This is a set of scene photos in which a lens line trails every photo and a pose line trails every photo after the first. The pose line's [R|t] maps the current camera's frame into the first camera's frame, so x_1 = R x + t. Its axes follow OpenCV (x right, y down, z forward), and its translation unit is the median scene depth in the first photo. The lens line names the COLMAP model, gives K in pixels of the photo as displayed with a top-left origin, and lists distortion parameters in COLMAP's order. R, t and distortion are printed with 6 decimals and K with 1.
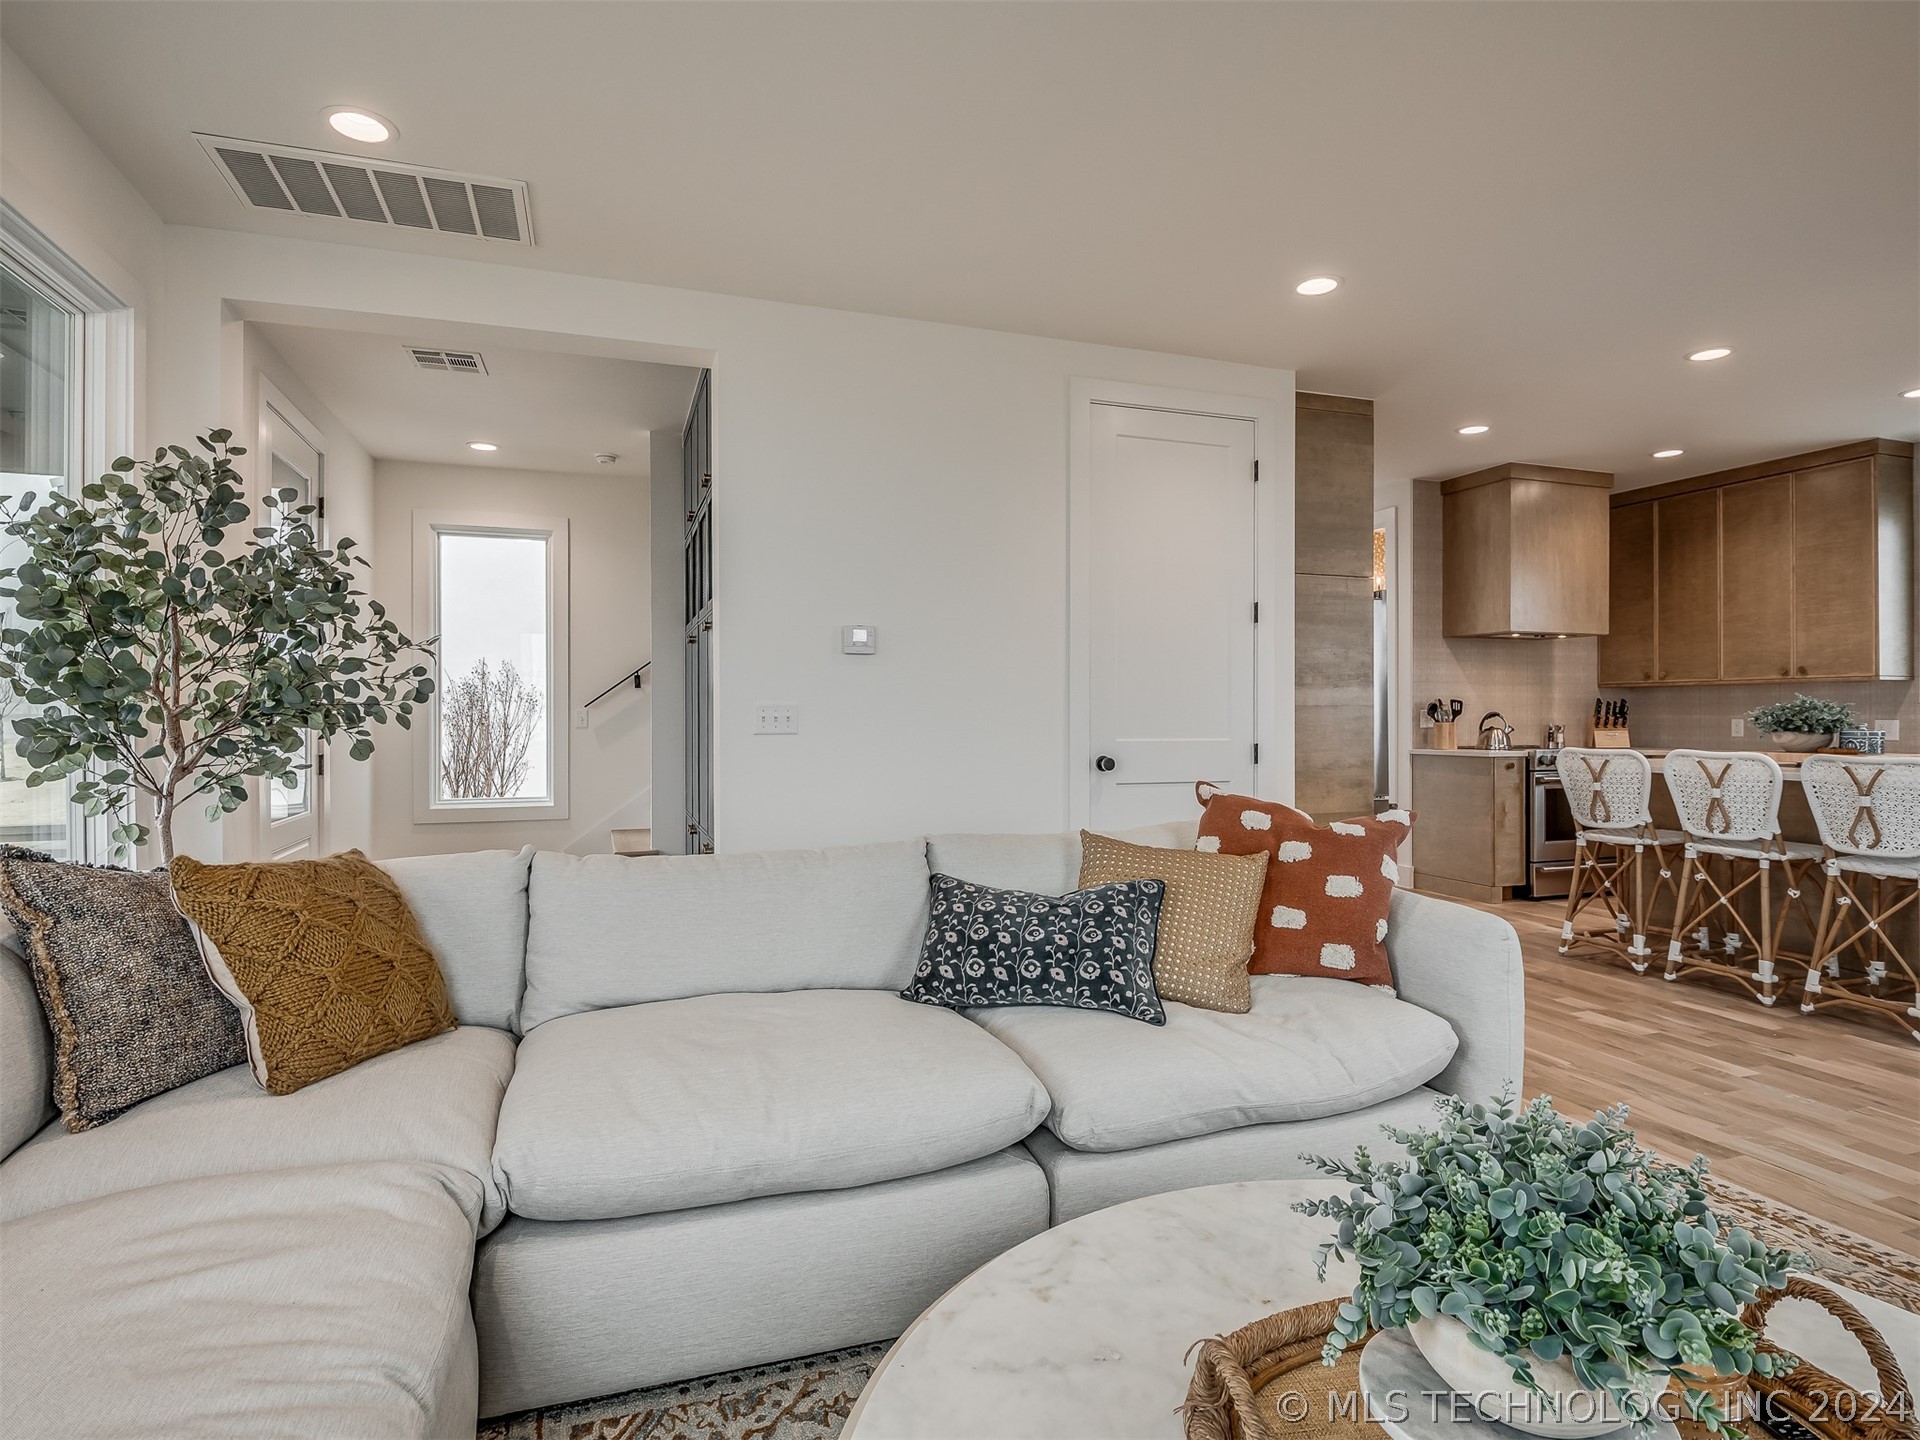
lens RADIAL K [[982.9, 0, 964.6], [0, 982.9, 711.2], [0, 0, 1]] dist [0.004941, -0.000111]
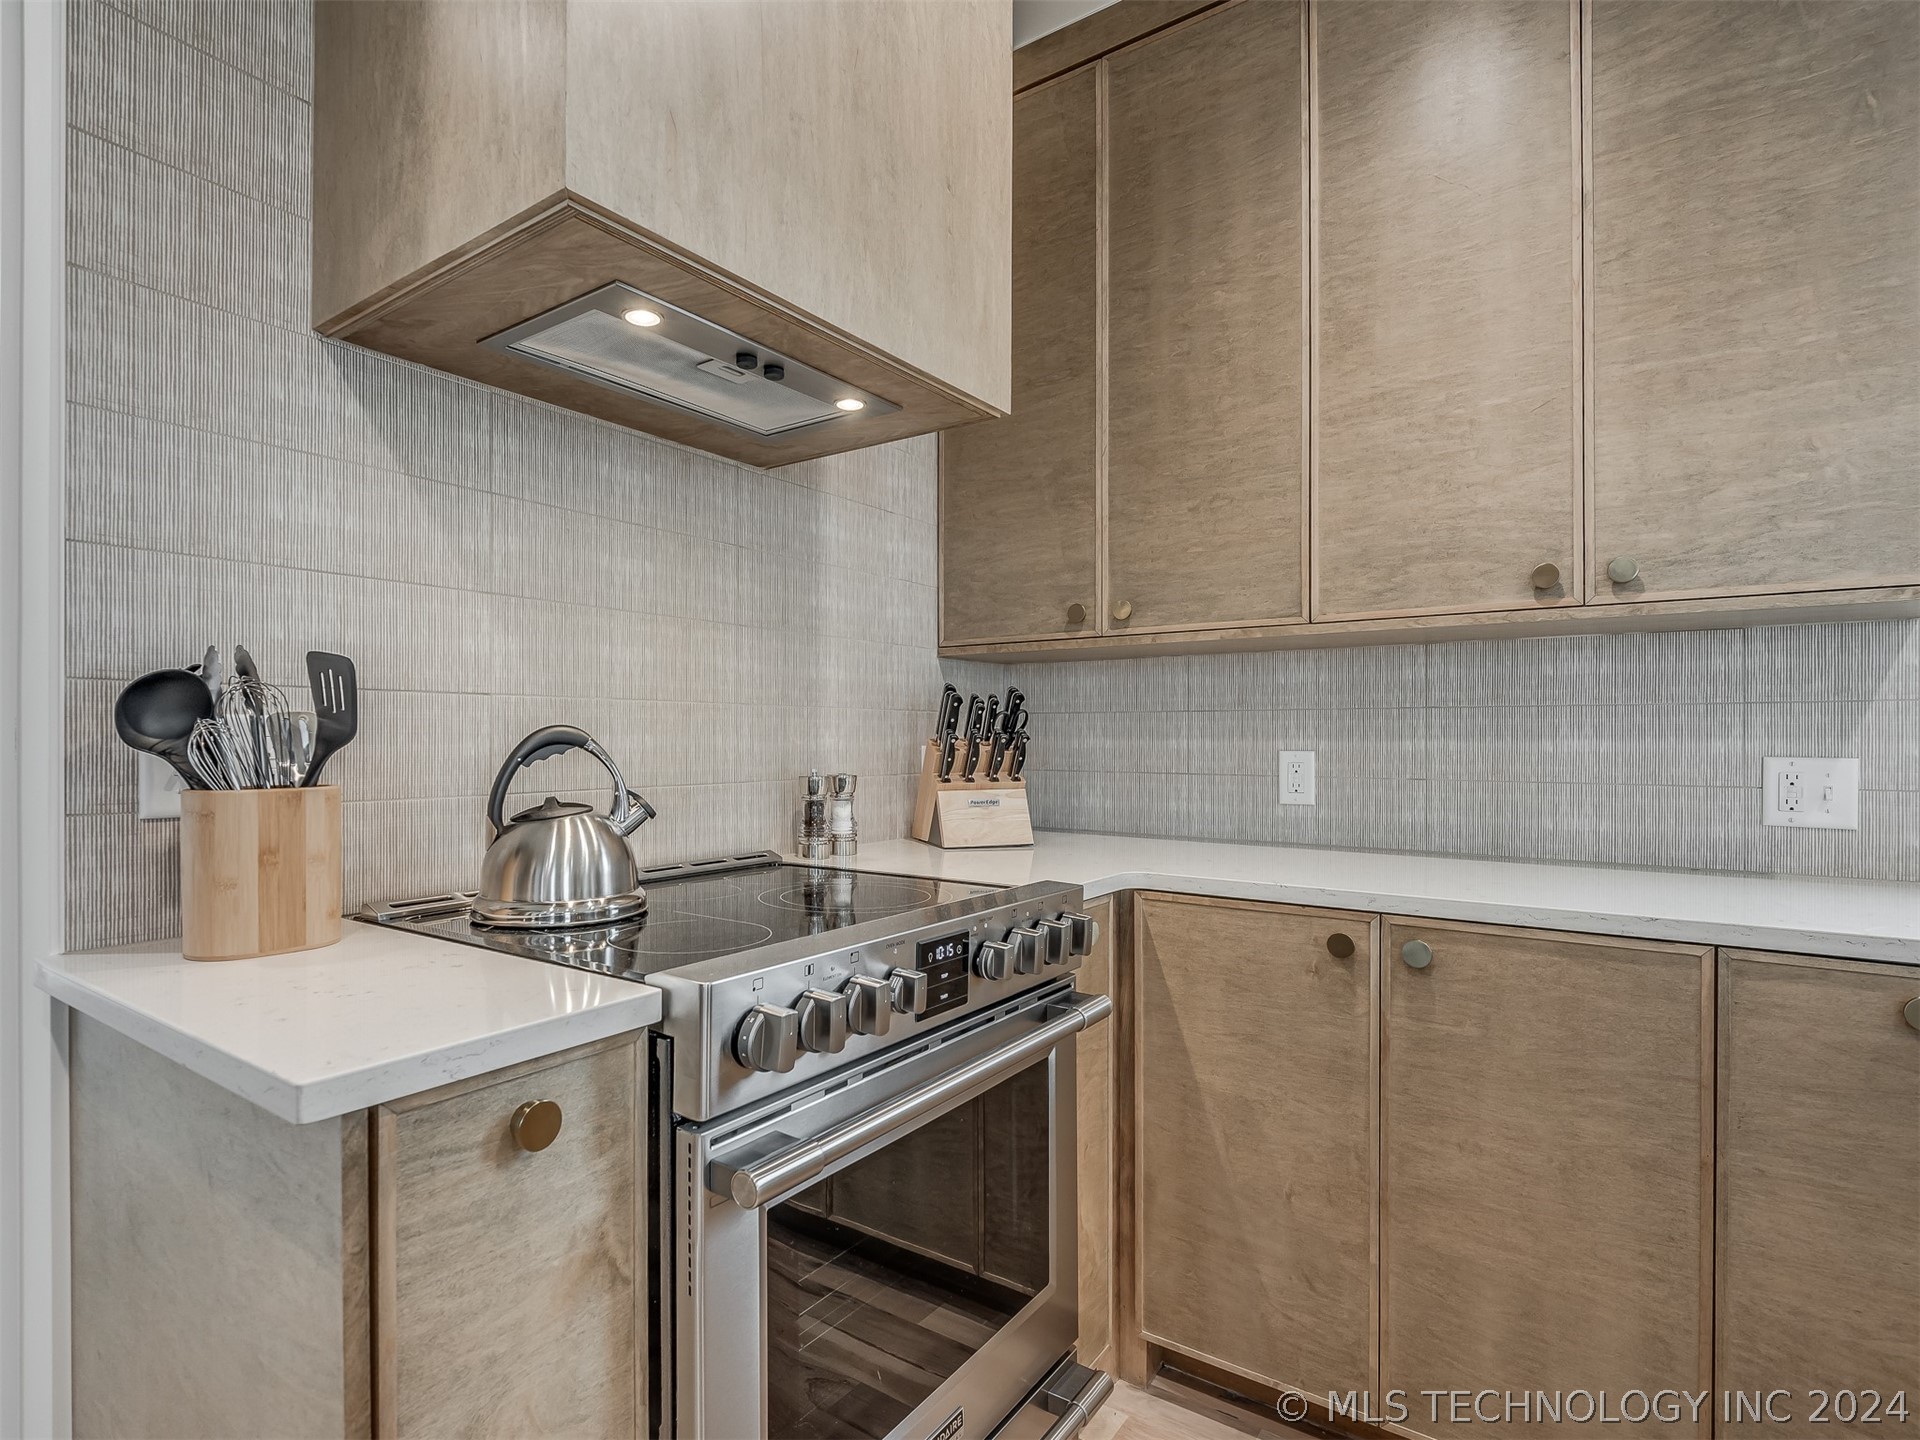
lens RADIAL K [[982.9, 0, 957.8], [0, 982.9, 728.8], [0, 0, 1]] dist [0.004941, -0.000111]
pose [[0.786094, 0.003056, 0.618099, 0.469378], [-0.000649, 0.999991, -0.004118, 0.002096], [-0.618106, 0.002836, 0.786090, 0.779549]]
